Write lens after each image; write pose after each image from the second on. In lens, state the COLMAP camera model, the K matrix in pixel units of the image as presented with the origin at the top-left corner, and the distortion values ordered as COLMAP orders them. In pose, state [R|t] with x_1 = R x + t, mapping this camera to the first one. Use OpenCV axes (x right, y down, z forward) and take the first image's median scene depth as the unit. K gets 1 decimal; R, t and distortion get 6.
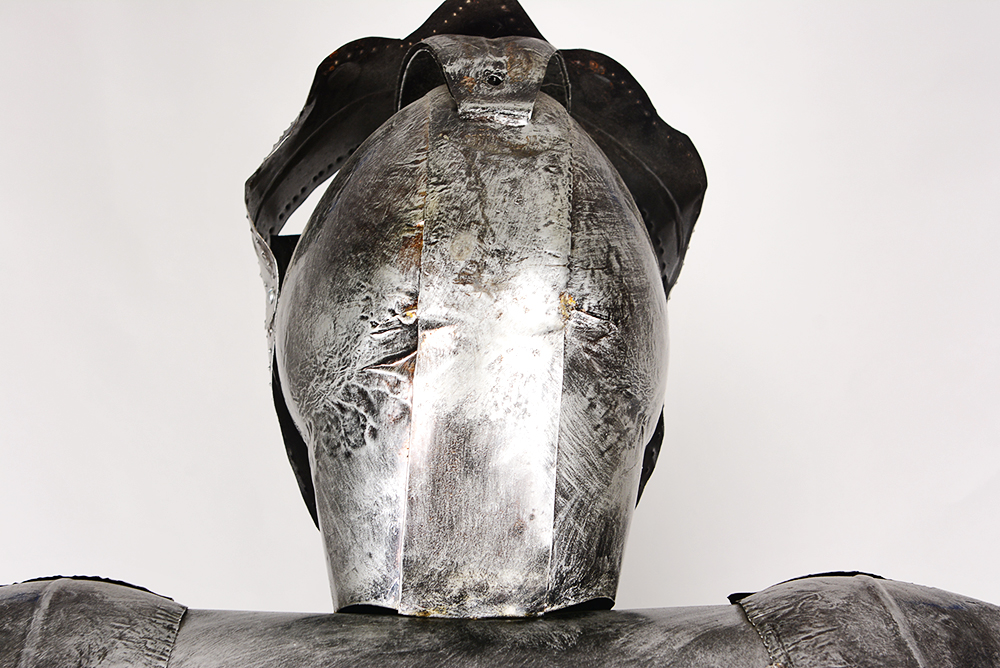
lens RADIAL K [[2849.7, 0, 500.5], [0, 2849.7, 332.9], [0, 0, 1]] dist [0.127865, 0.000000]
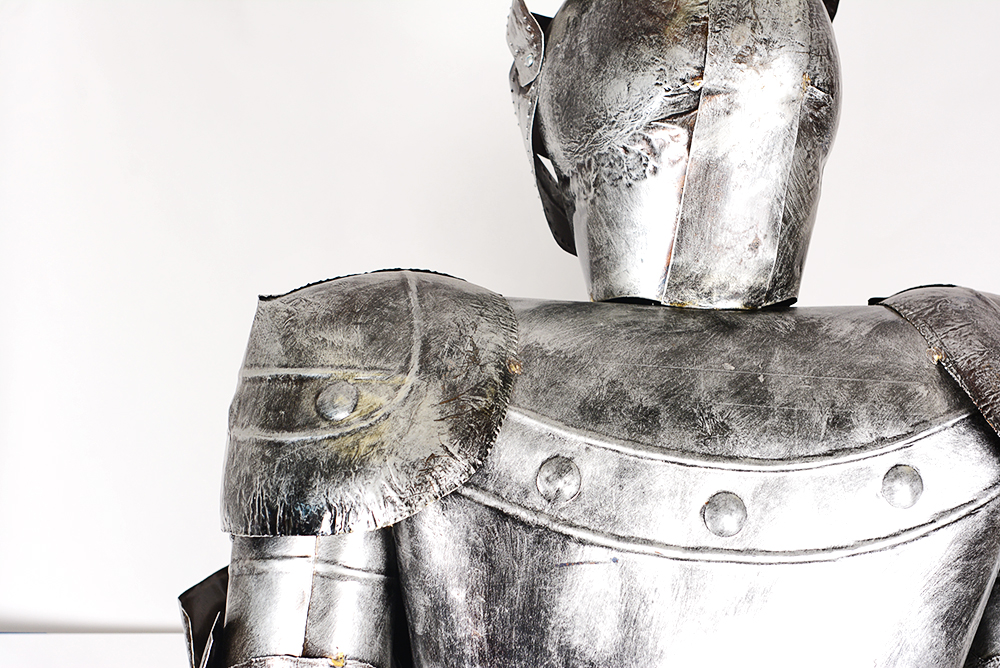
lens RADIAL K [[2911.8, 0, 500.2], [0, 2911.8, 331.5], [0, 0, 1]] dist [0.117939, 0.000000]
pose [[0.971740, 0.026963, 0.234509, -0.438203], [-0.048116, 0.995223, 0.084953, -0.002415], [-0.231098, -0.093836, 0.968395, -0.323827]]
